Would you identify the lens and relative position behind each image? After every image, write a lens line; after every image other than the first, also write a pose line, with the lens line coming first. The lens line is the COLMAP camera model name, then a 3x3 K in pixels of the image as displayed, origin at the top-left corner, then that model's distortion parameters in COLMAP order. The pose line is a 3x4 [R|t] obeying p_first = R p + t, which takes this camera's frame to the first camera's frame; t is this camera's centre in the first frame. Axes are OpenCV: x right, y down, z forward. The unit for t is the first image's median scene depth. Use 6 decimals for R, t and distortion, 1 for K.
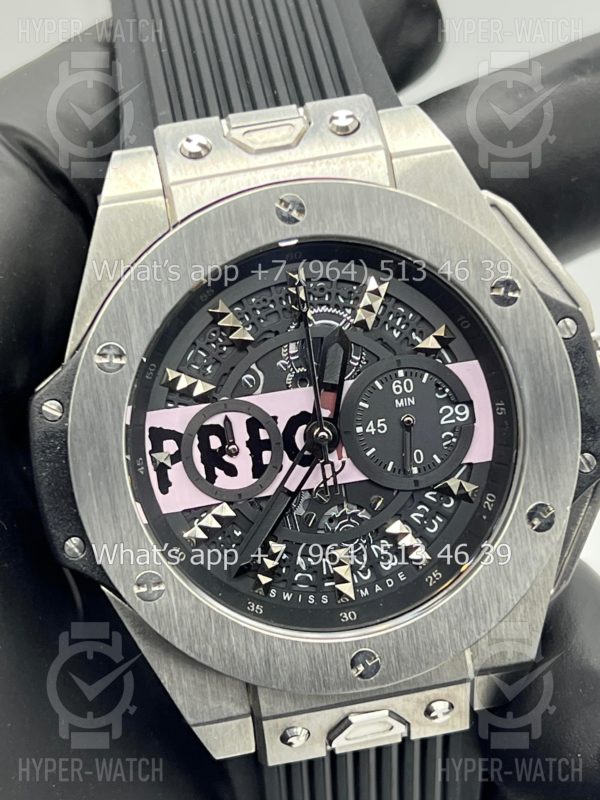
lens RADIAL K [[1879.0, 0, 300.0], [0, 1879.0, 400.0], [0, 0, 1]] dist [0.259380, -0.339132]
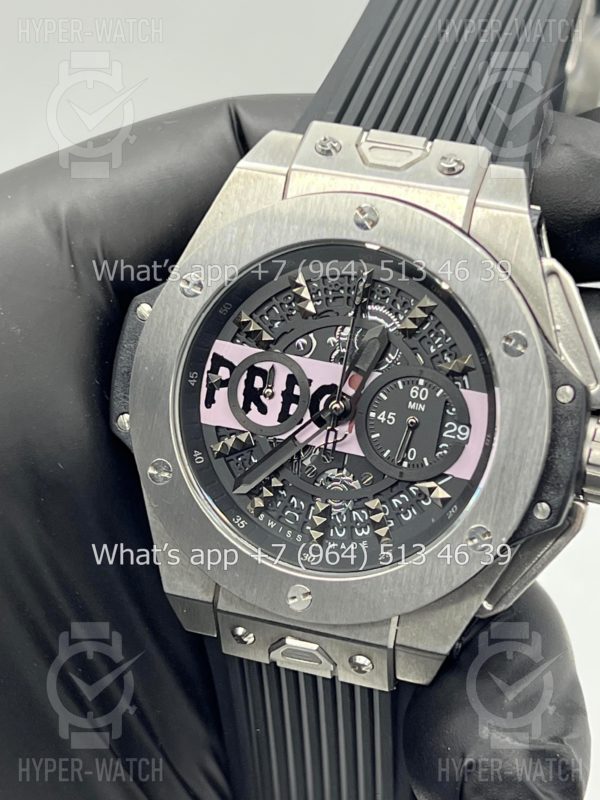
lens RADIAL K [[1879.0, 0, 300.0], [0, 1879.0, 400.0], [0, 0, 1]] dist [0.259380, -0.339132]
pose [[0.879740, 0.343145, -0.329102, 0.377659], [-0.338332, 0.938132, 0.073751, -0.064683], [0.334048, 0.046464, 0.941410, -0.126505]]
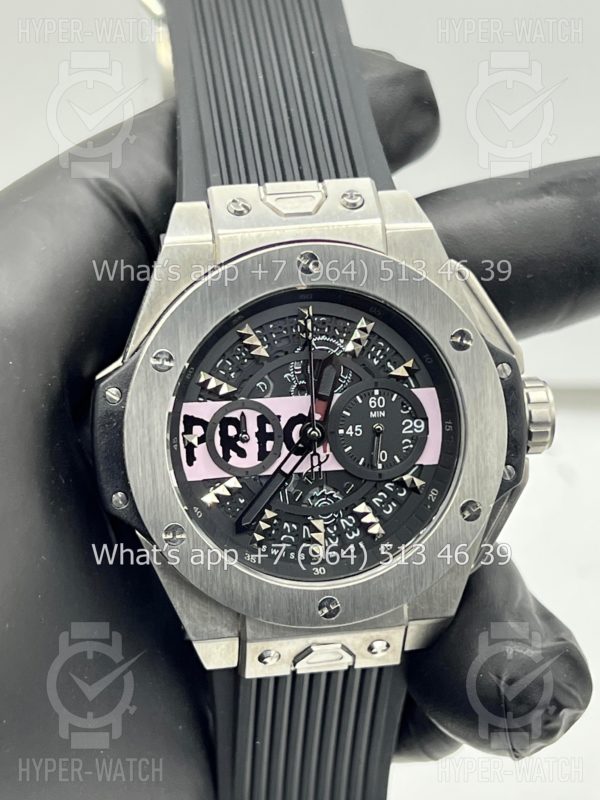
lens RADIAL K [[1879.0, 0, 300.0], [0, 1879.0, 400.0], [0, 0, 1]] dist [0.259380, -0.339132]
pose [[0.994052, 0.097404, 0.048722, -0.063879], [-0.098405, 0.994973, 0.018579, -0.028094], [-0.046667, -0.023263, 0.998640, -0.317861]]
